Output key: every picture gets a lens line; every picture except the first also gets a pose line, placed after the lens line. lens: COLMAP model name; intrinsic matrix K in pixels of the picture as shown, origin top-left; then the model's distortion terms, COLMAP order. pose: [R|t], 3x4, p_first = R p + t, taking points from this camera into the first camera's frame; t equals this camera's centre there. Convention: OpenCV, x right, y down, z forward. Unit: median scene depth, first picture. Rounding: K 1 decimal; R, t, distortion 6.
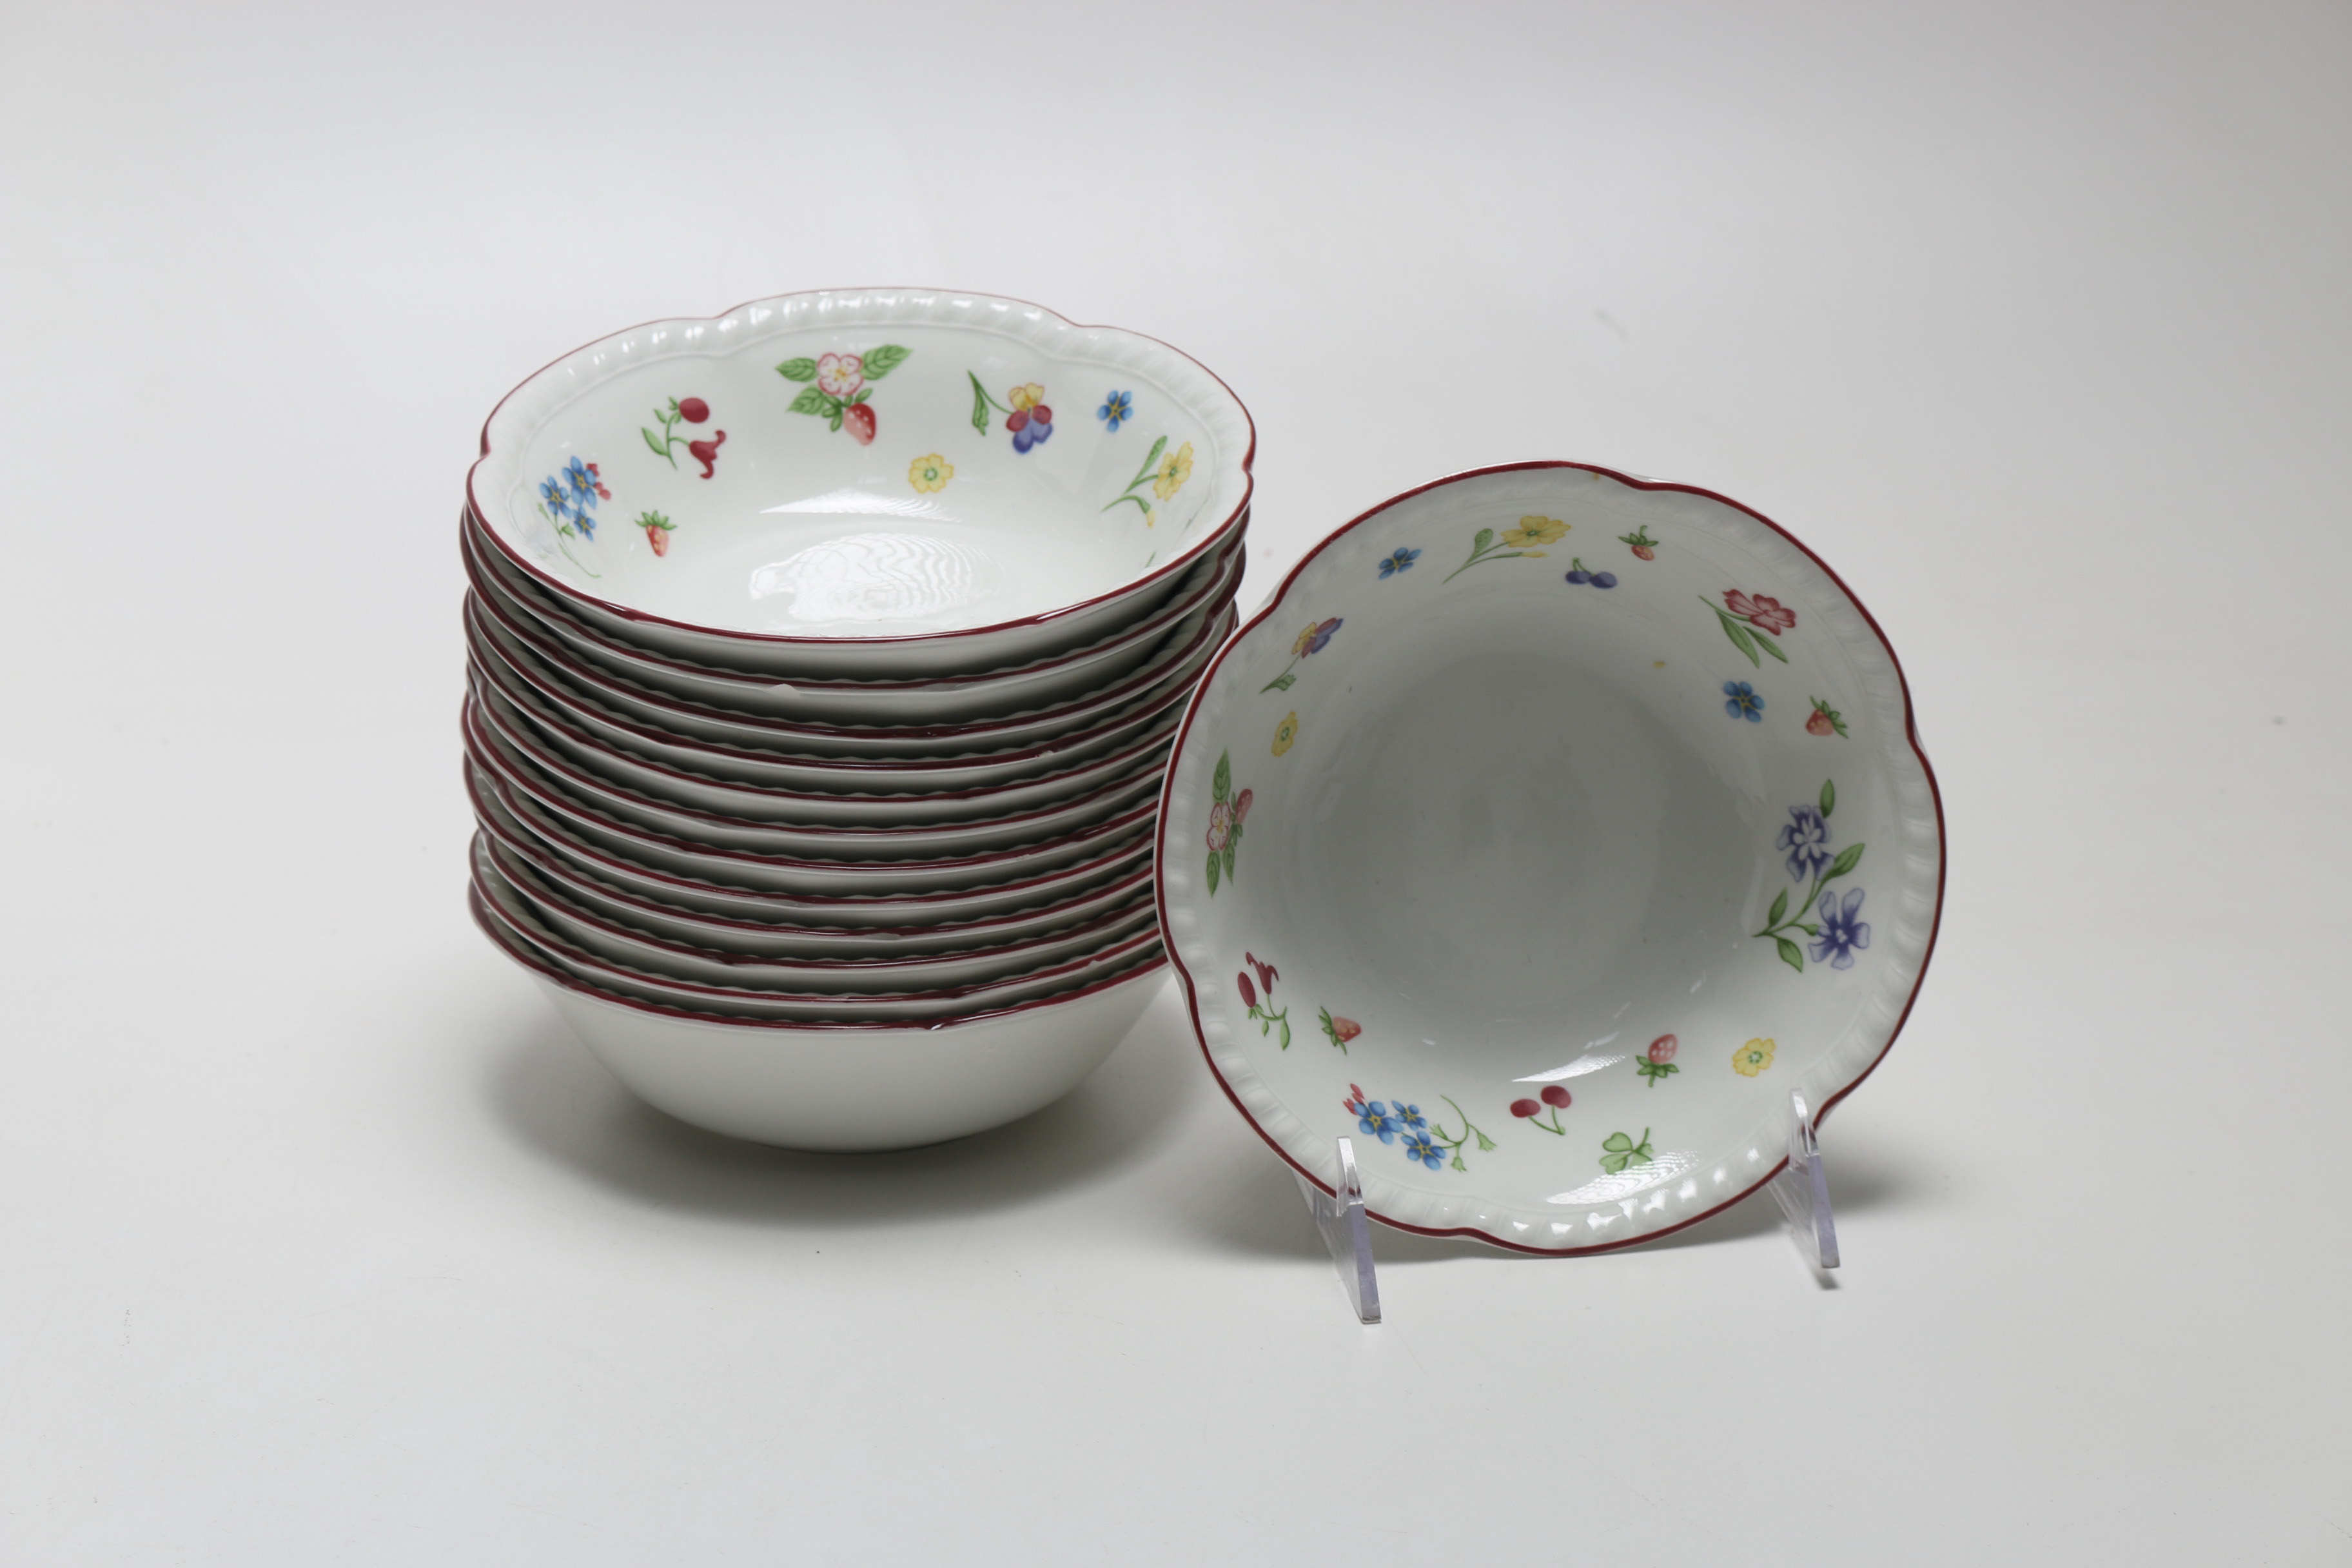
lens RADIAL K [[5424.9, 0, 1176.0], [0, 5424.9, 784.0], [0, 0, 1]] dist [-0.012343, 0.035497]
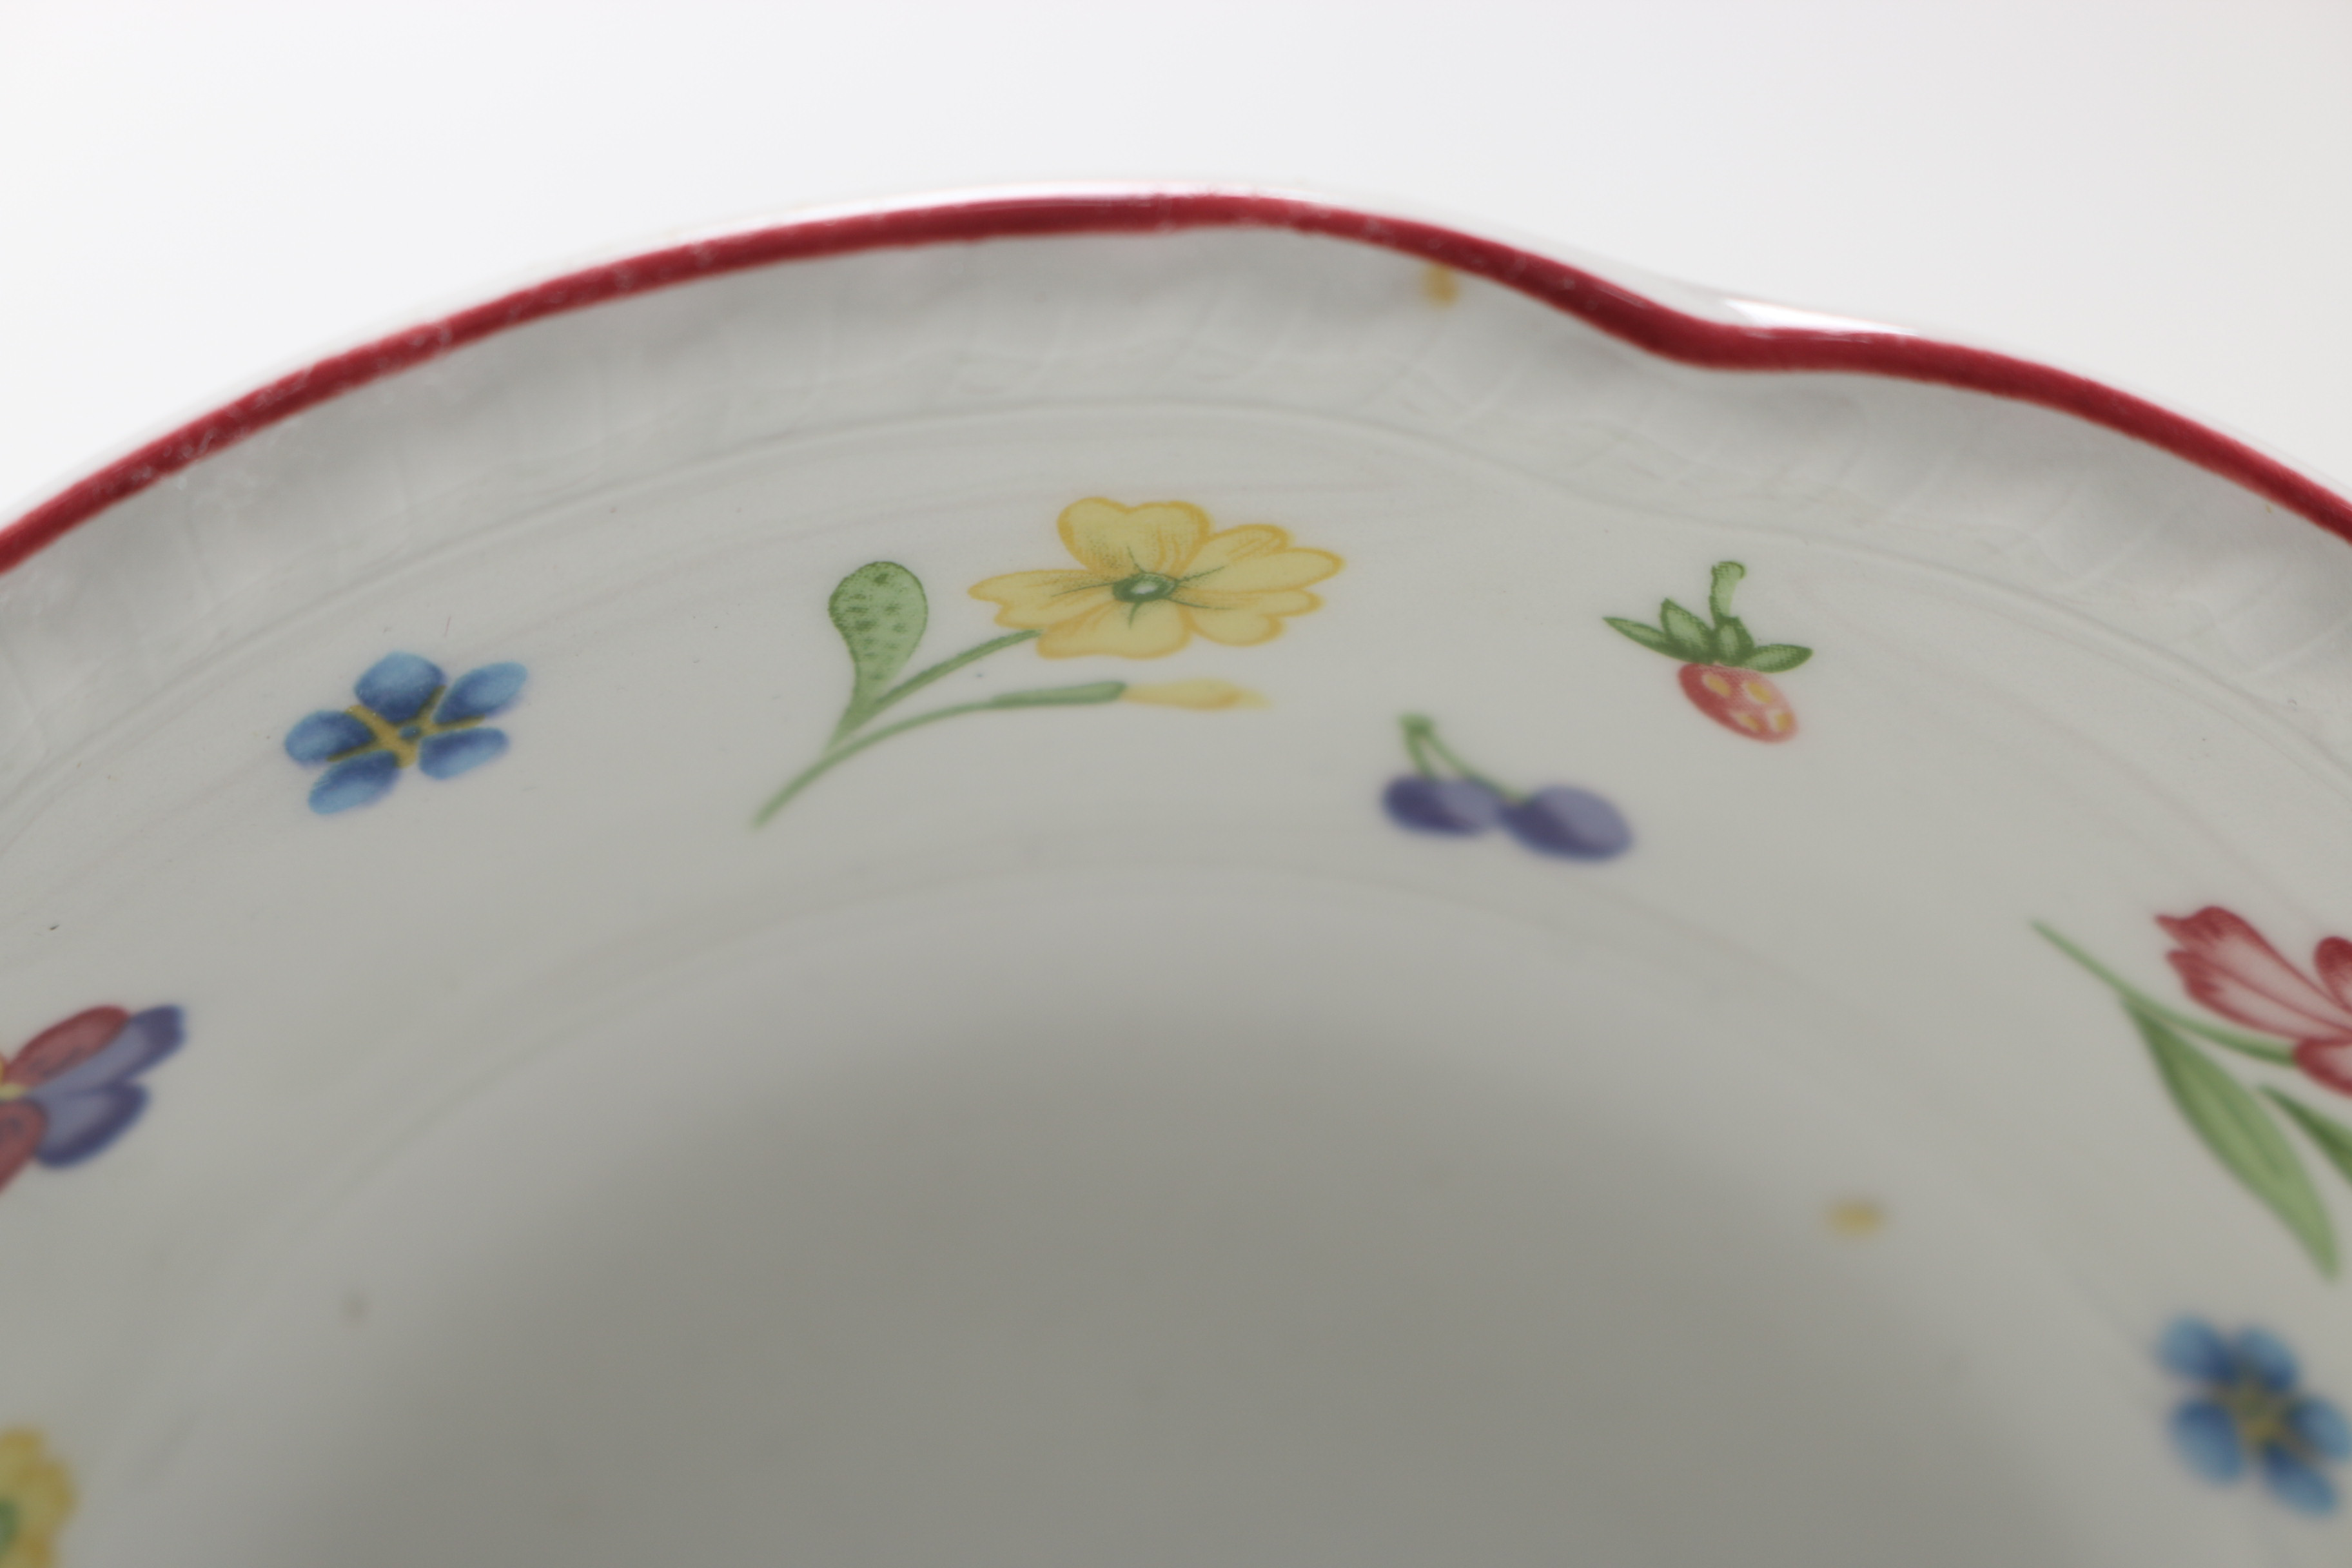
lens RADIAL K [[5424.9, 0, 1176.0], [0, 5424.9, 784.0], [0, 0, 1]] dist [-0.012343, 0.035497]
pose [[0.994377, 0.026445, -0.102542, 0.086295], [-0.025724, 0.999634, 0.008350, -0.040946], [0.102726, -0.005665, 0.994694, 0.809801]]
